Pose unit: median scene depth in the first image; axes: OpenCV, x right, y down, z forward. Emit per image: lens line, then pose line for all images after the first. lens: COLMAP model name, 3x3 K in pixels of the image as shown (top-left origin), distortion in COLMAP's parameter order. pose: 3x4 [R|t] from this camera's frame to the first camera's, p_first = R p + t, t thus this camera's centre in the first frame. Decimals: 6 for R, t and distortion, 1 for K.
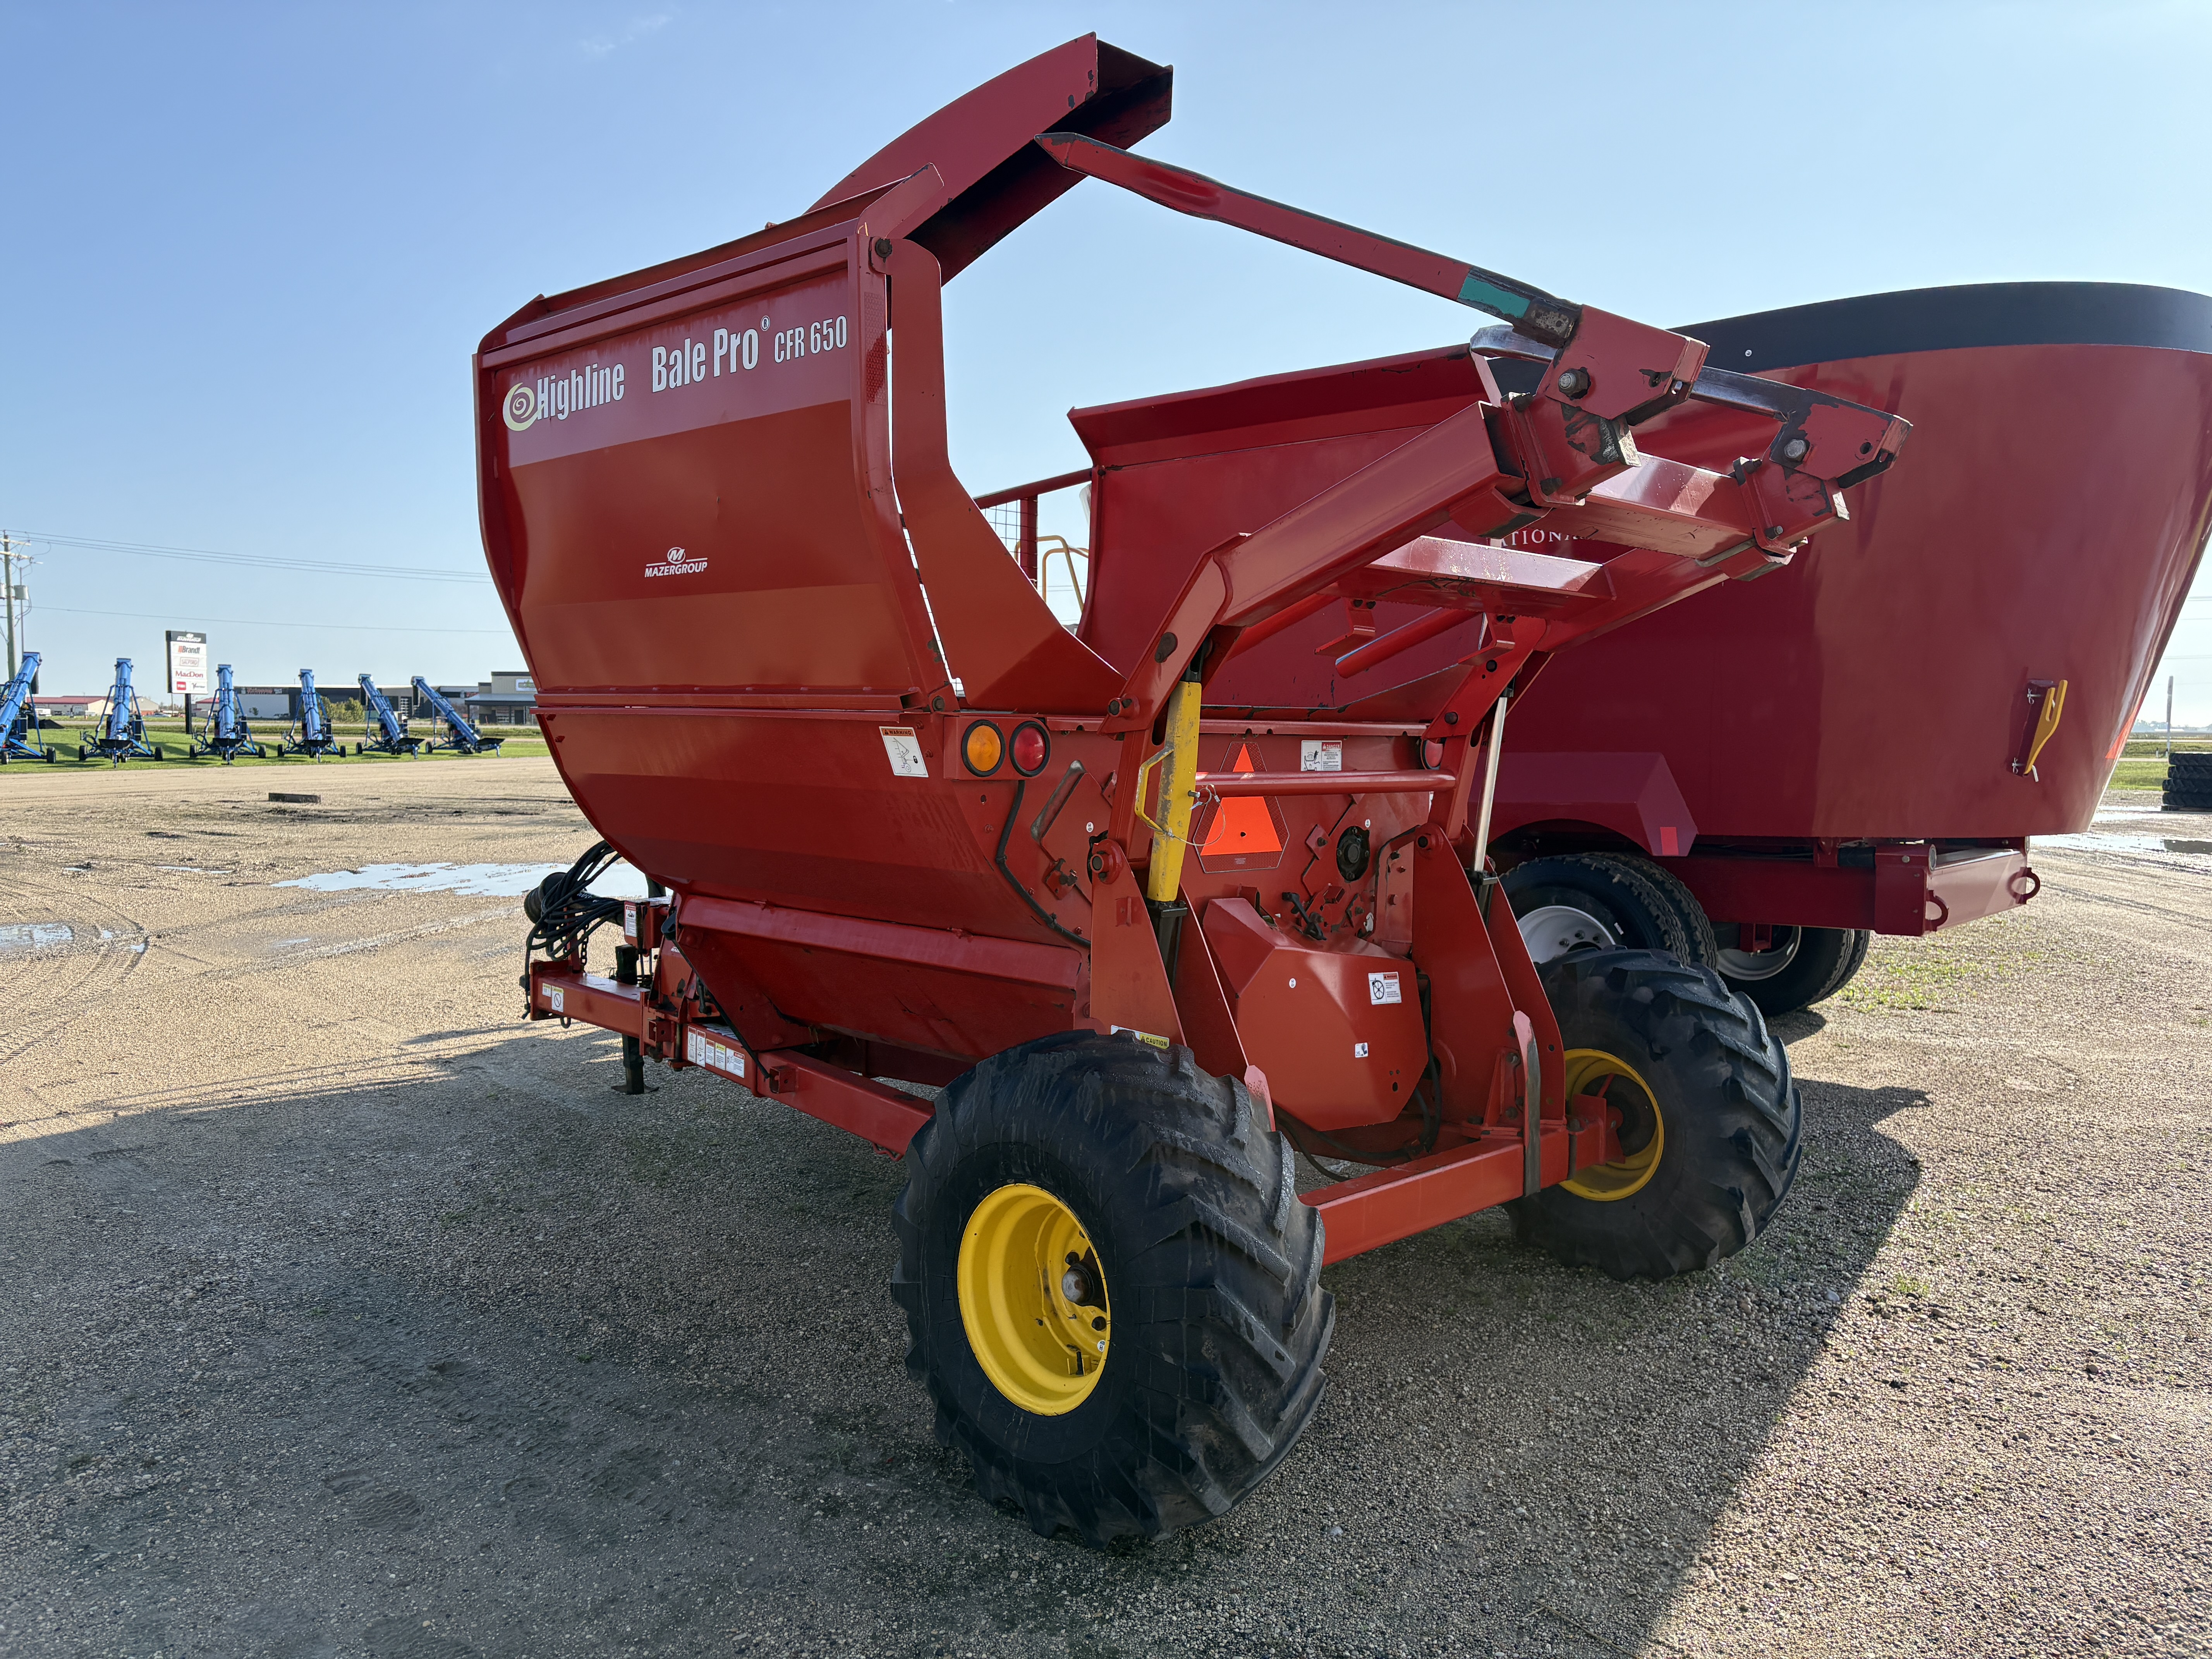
lens RADIAL K [[1697.2, 0, 1106.0], [0, 1697.2, 829.5], [0, 0, 1]] dist [0.004091, 0.000293]
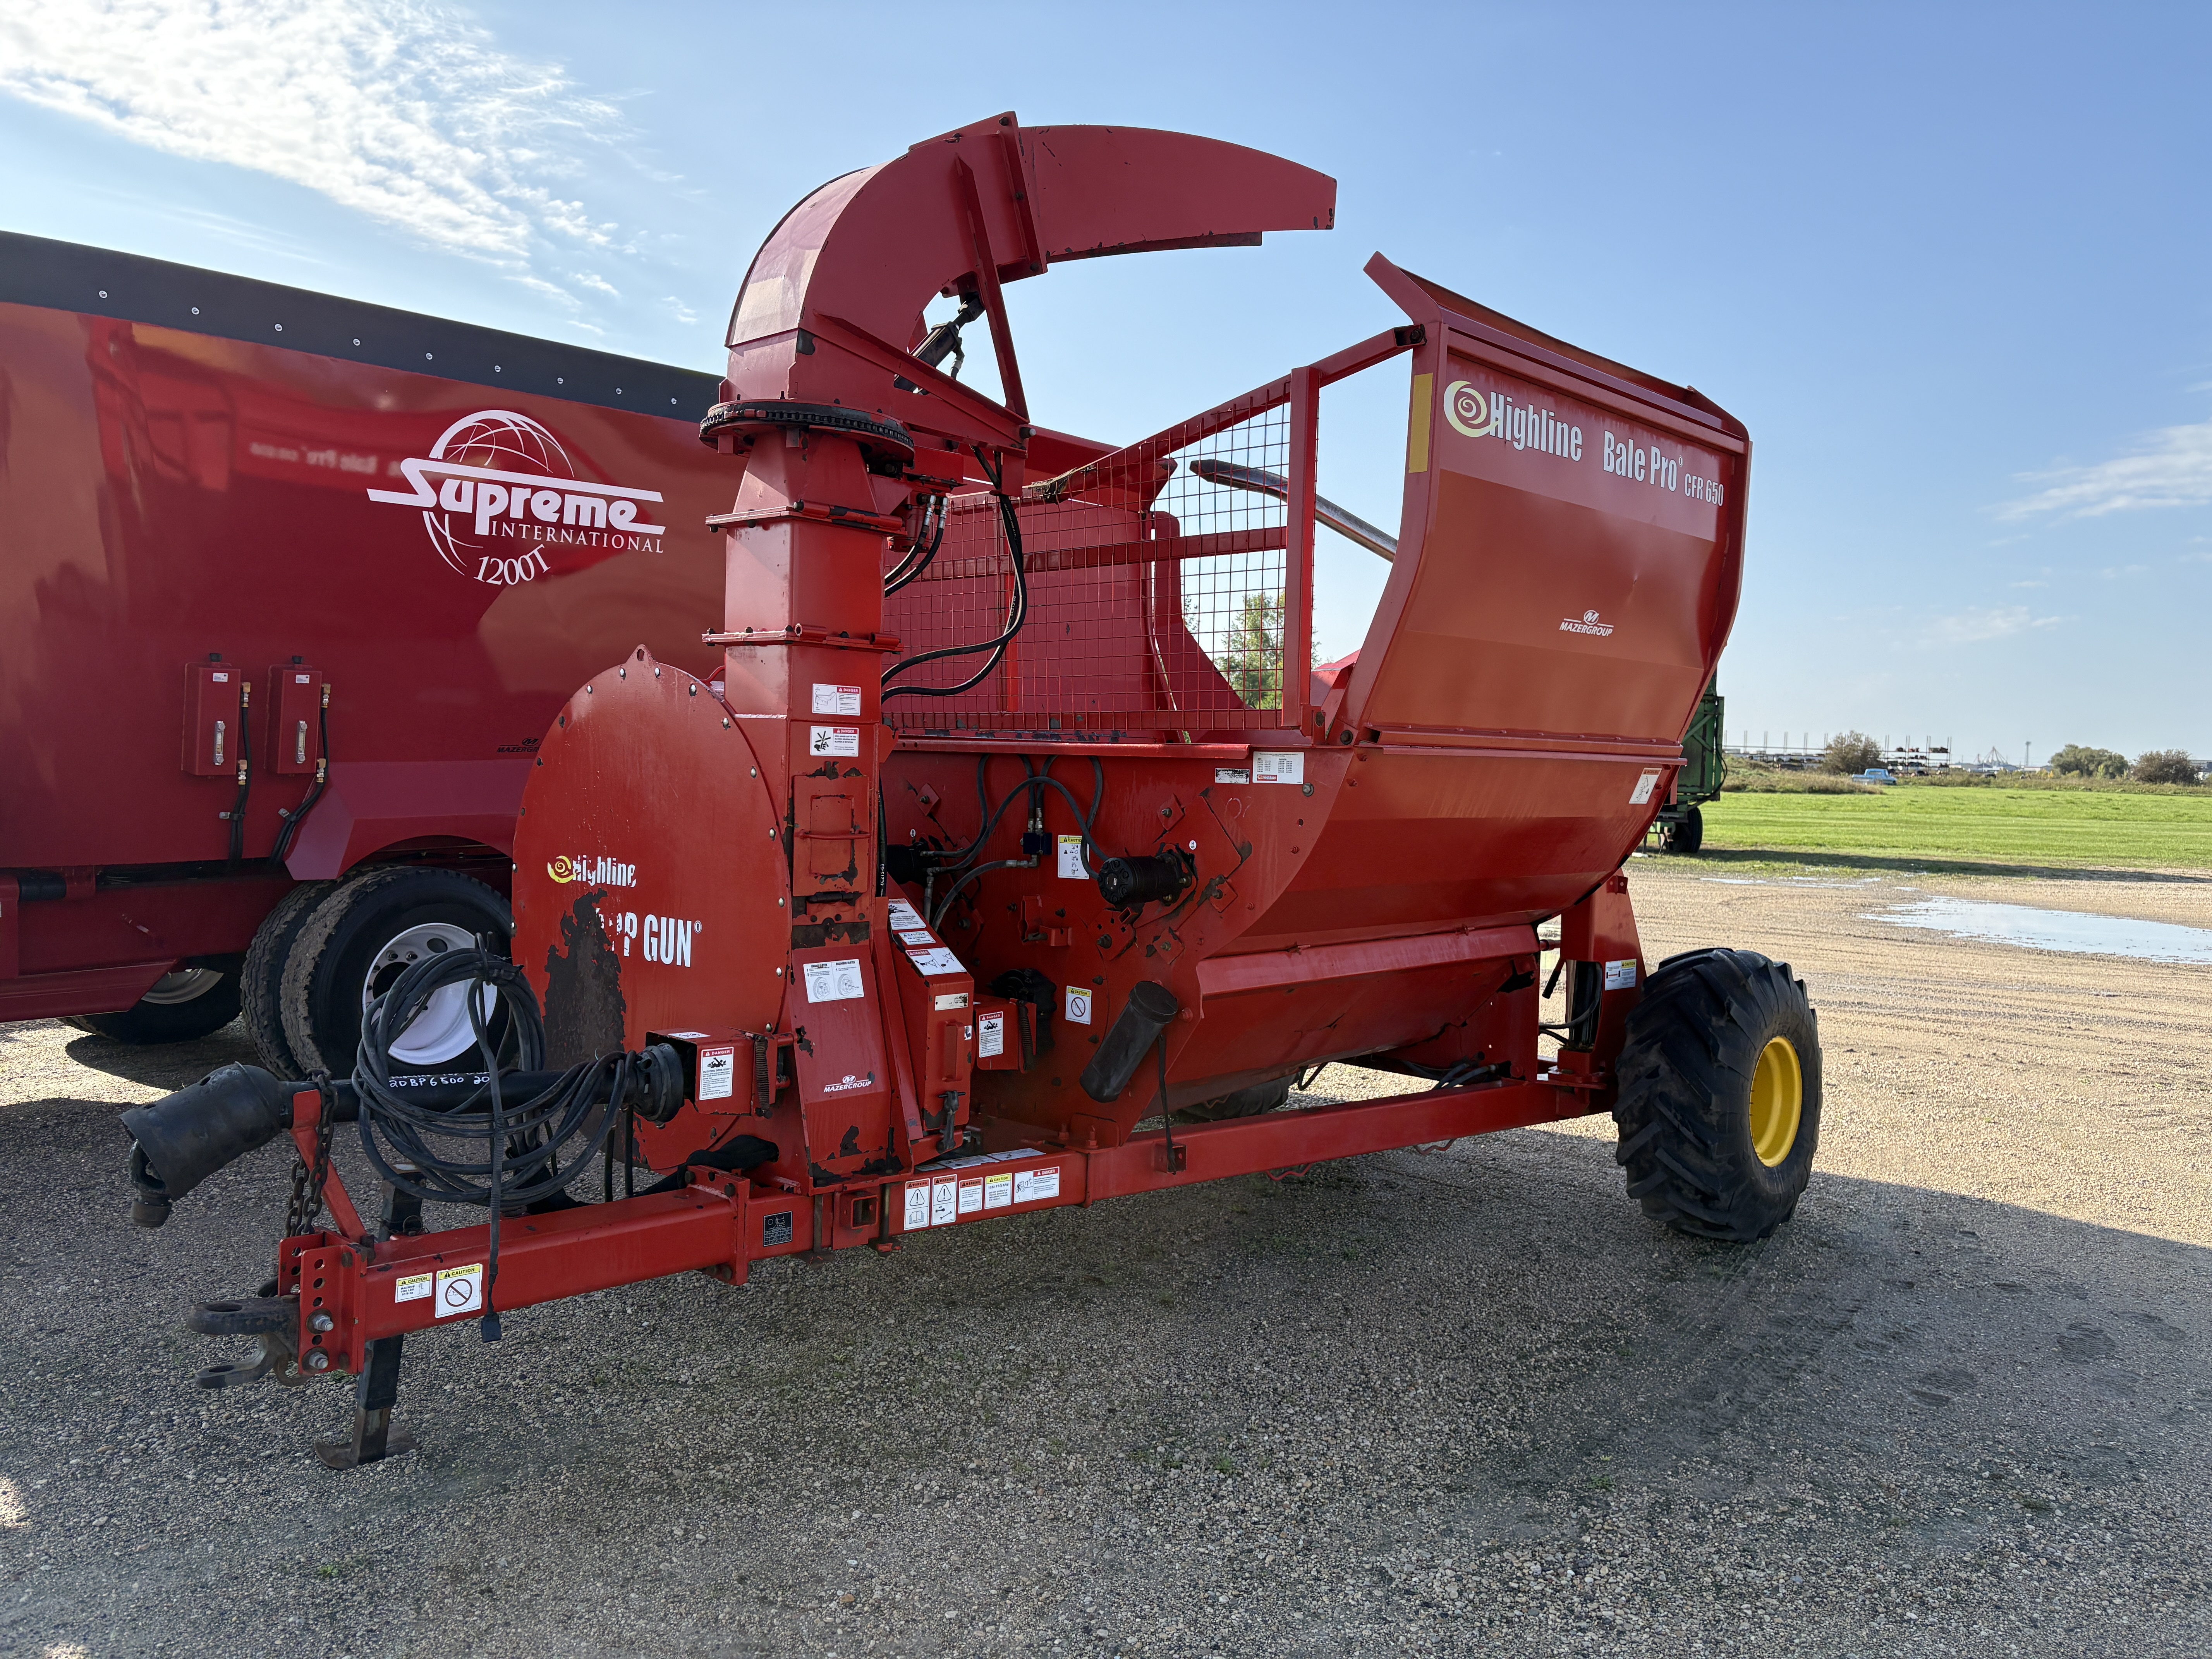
lens RADIAL K [[1654.6, 0, 1106.0], [0, 1654.6, 829.5], [0, 0, 1]] dist [-0.024488, 0.001461]
pose [[-0.011813, -0.055940, 0.998364, -1.308716], [0.036475, 0.997745, 0.056337, -0.092863], [-0.999265, 0.037080, -0.009746, 1.302515]]
